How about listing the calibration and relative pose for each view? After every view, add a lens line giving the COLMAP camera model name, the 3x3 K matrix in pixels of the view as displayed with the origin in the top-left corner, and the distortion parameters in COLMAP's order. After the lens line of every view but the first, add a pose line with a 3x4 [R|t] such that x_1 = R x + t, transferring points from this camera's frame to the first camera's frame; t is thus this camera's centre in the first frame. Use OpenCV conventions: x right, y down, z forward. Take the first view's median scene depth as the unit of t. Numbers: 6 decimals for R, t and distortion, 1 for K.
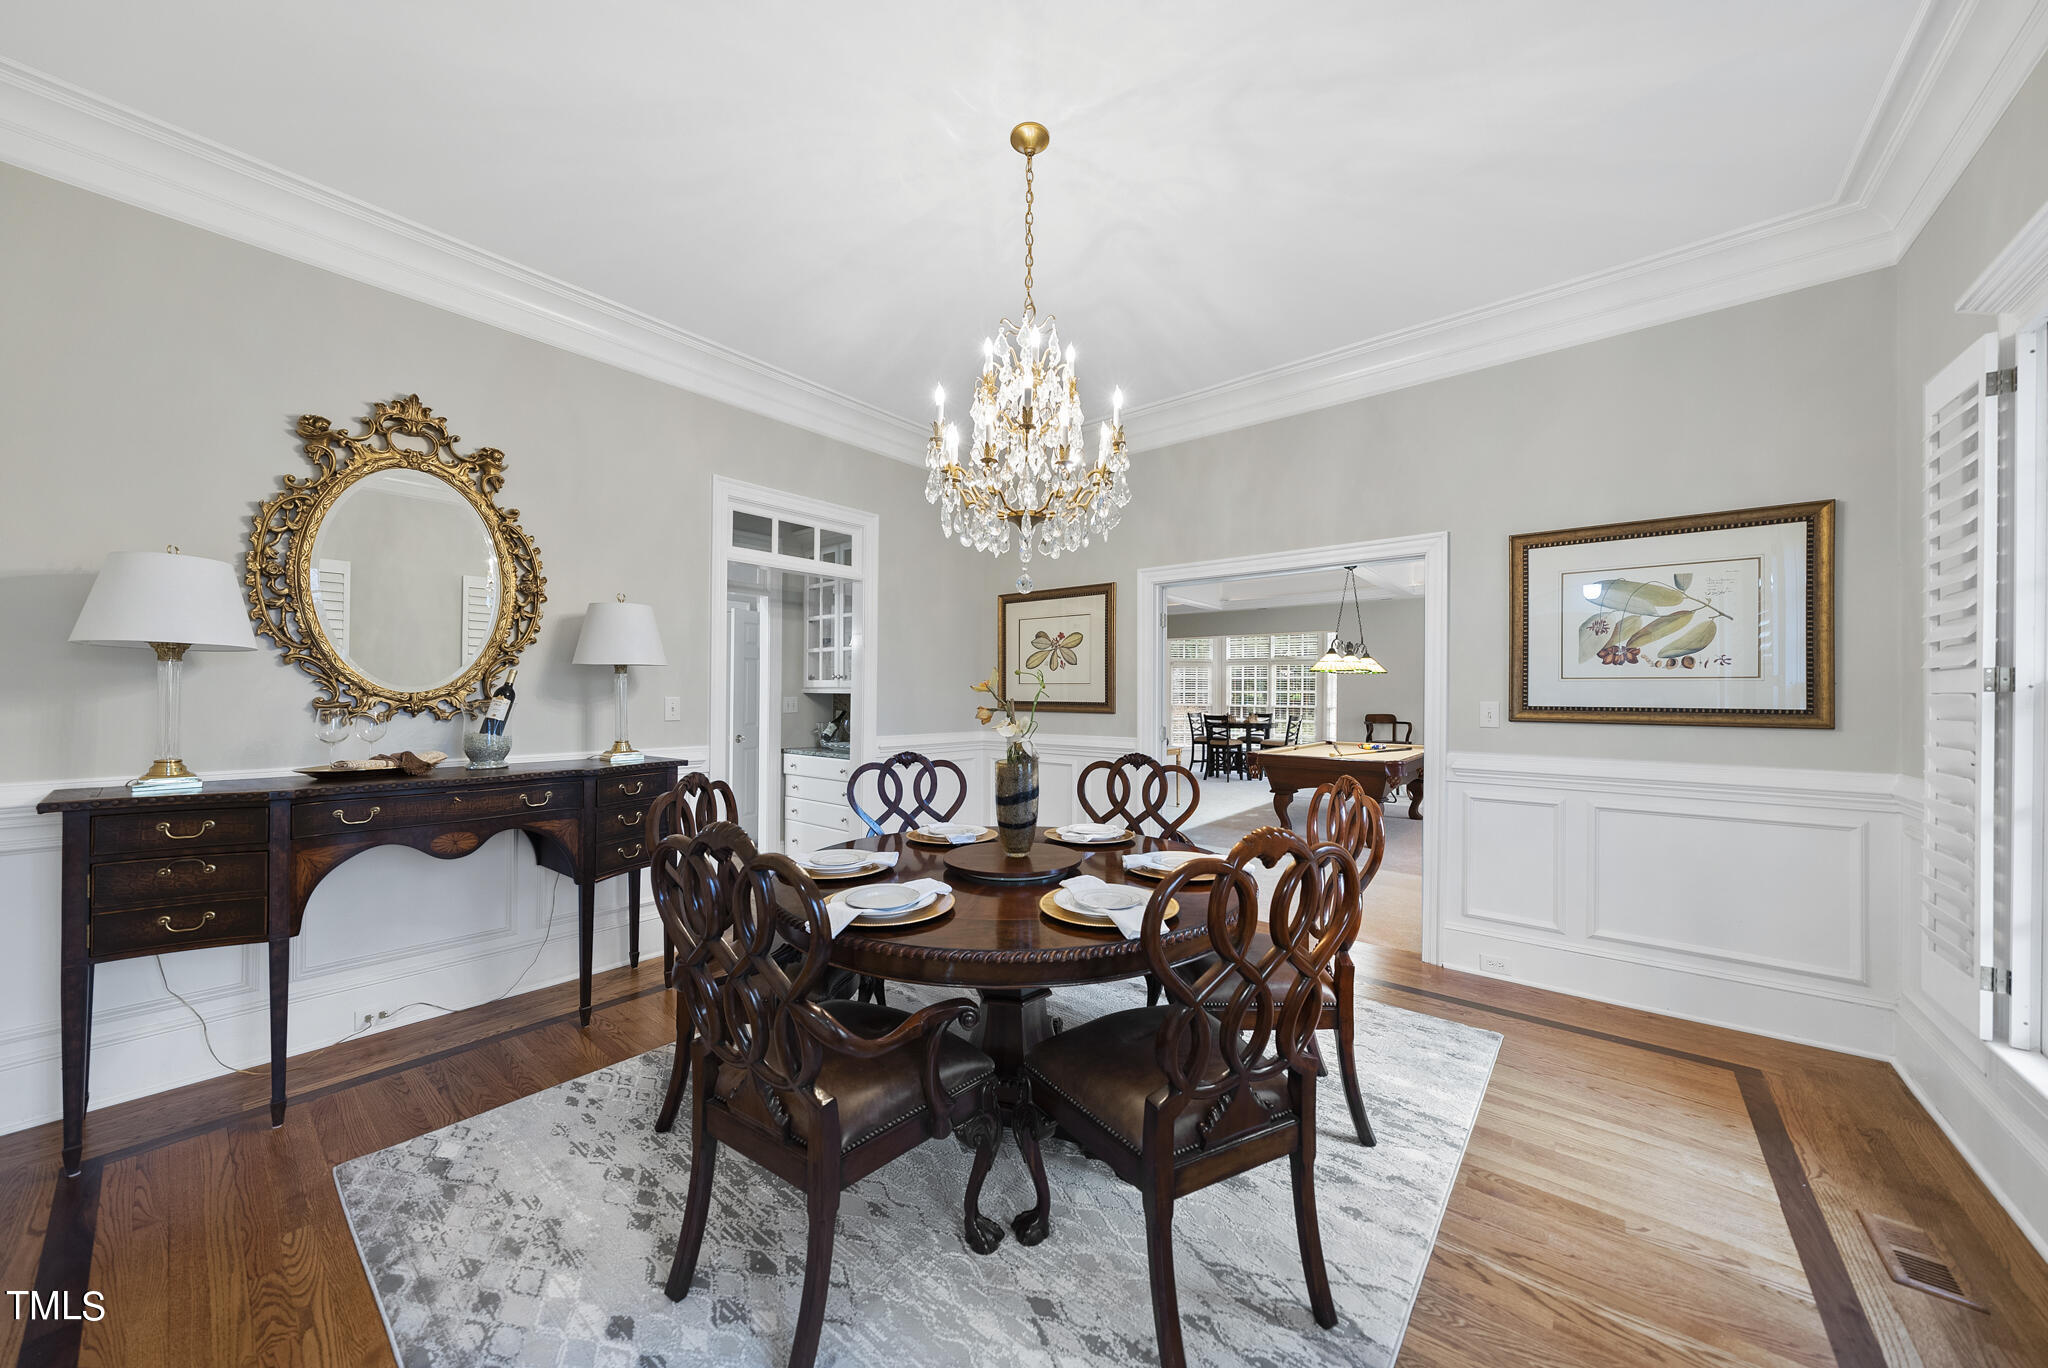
lens RADIAL K [[708.3, 0, 1024.0], [0, 708.3, 684.0], [0, 0, 1]] dist [-0.001843, -0.000143]
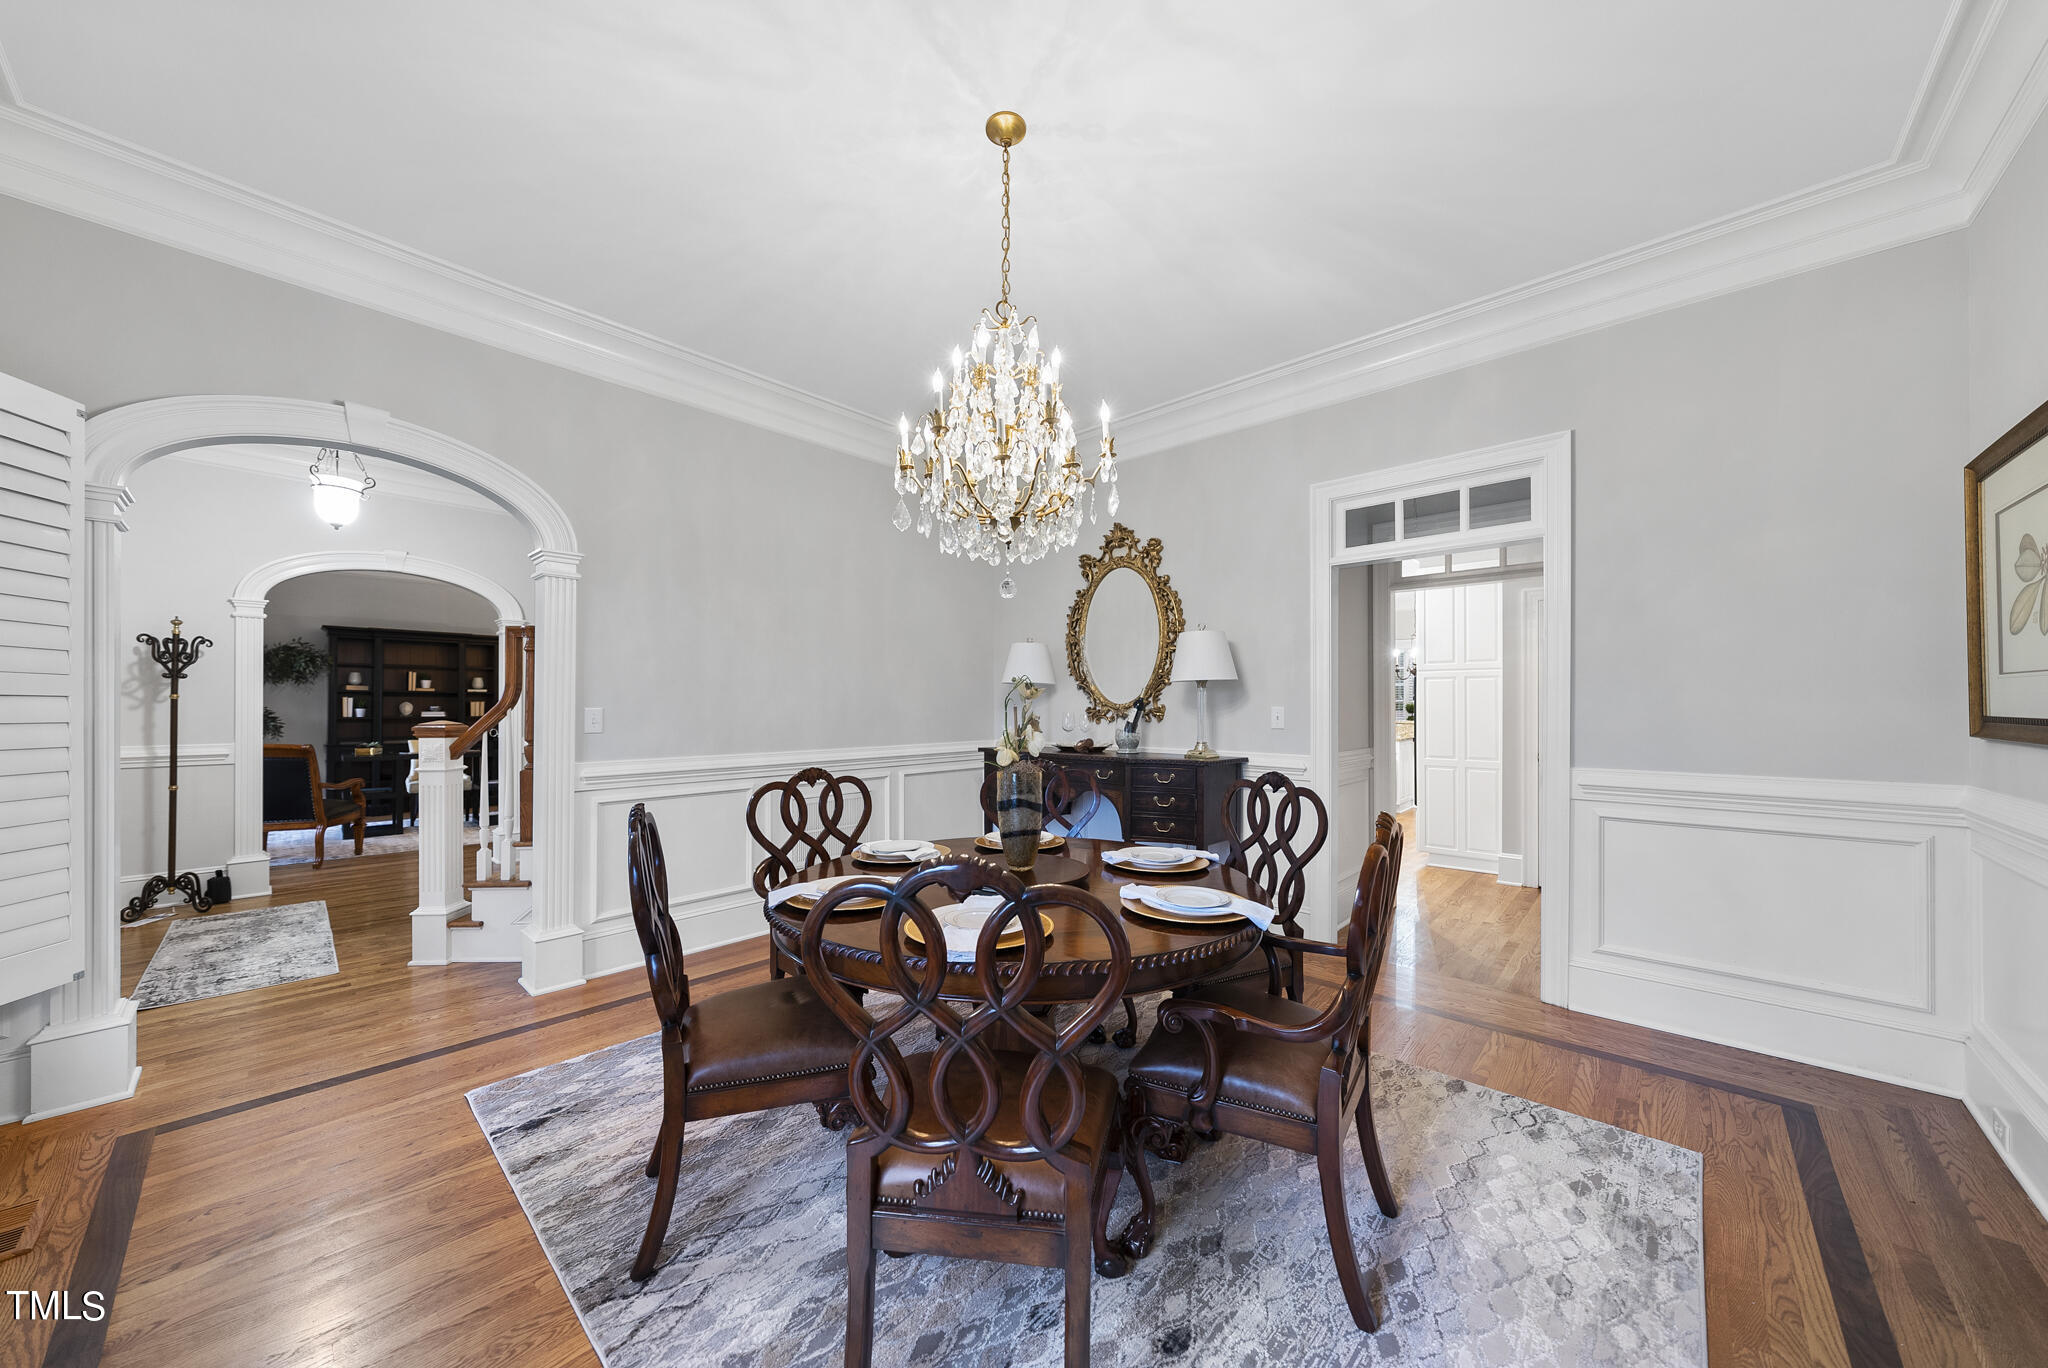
lens RADIAL K [[708.3, 0, 1024.0], [0, 708.3, 684.0], [0, 0, 1]] dist [-0.001843, -0.000143]
pose [[-0.052898, -0.029795, -0.998155, 0.779113], [0.016795, 0.999387, -0.030722, 0.013093], [0.998459, -0.018389, -0.052365, 0.853727]]
